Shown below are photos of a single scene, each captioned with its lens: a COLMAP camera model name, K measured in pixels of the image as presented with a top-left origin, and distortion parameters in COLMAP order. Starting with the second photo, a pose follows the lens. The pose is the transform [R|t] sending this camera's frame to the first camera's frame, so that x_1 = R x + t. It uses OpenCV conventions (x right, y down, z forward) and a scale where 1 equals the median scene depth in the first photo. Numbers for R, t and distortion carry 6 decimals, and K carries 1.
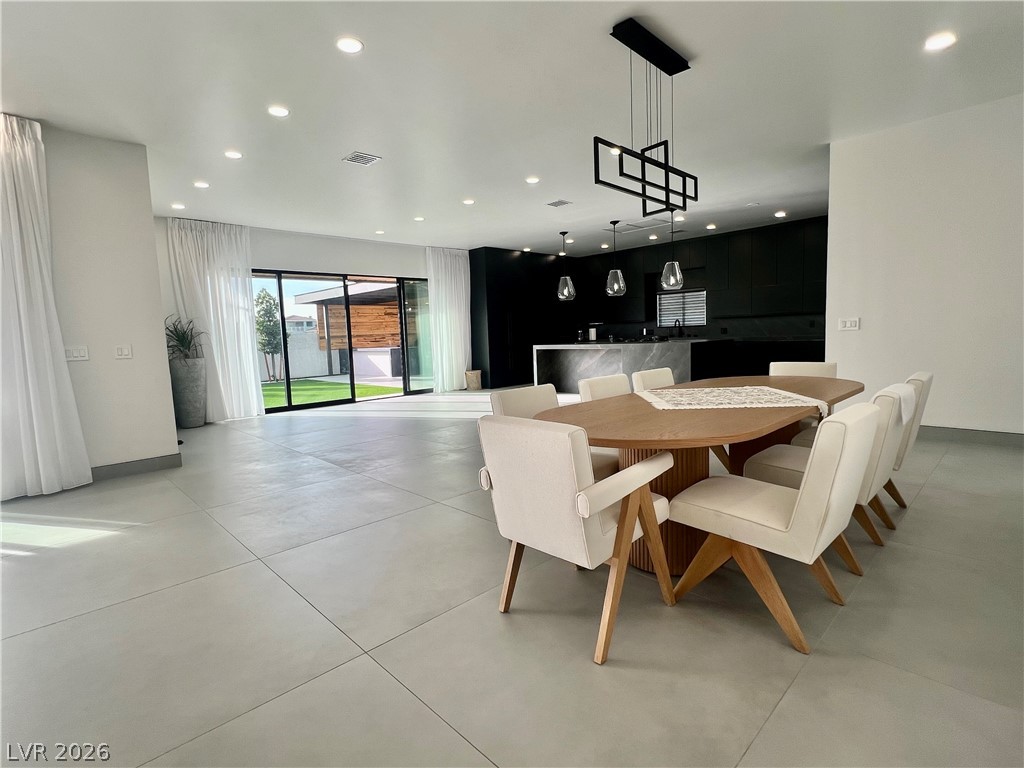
lens RADIAL K [[506.9, 0, 512.0], [0, 506.9, 384.0], [0, 0, 1]] dist [-0.000657, 0.000171]
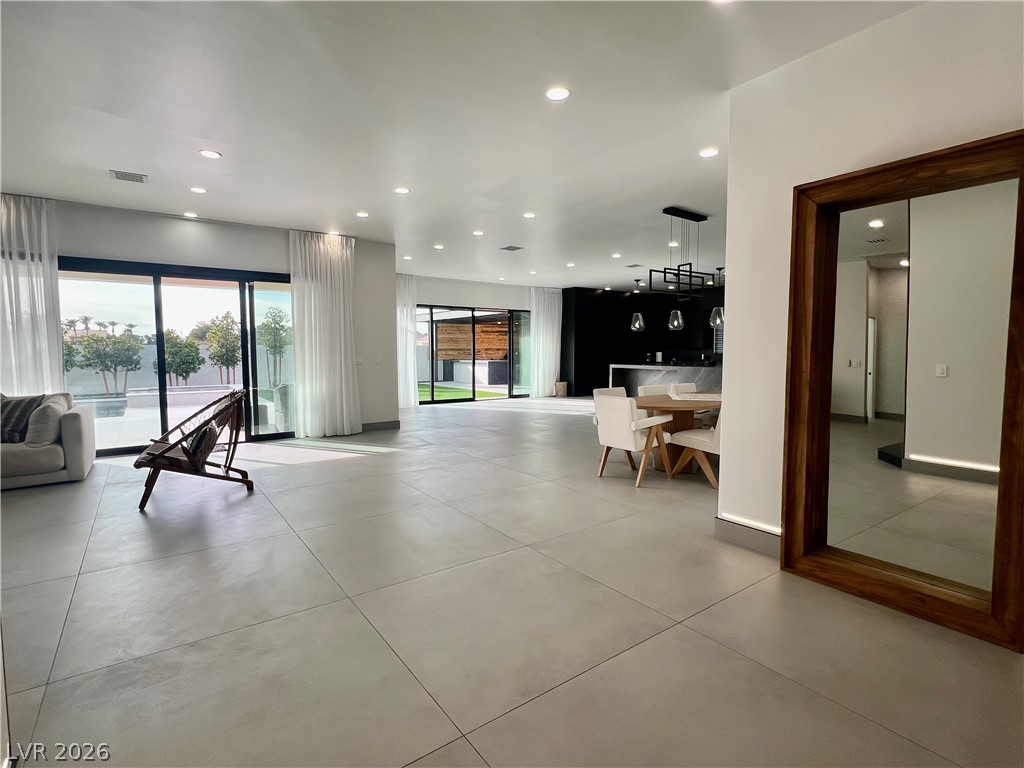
lens RADIAL K [[506.9, 0, 512.0], [0, 506.9, 384.0], [0, 0, 1]] dist [-0.000657, 0.000171]
pose [[0.989393, 0.046890, -0.137486, -0.026600], [-0.050741, 0.998408, -0.024645, 0.019395], [0.136112, 0.031360, 0.990197, -0.335288]]
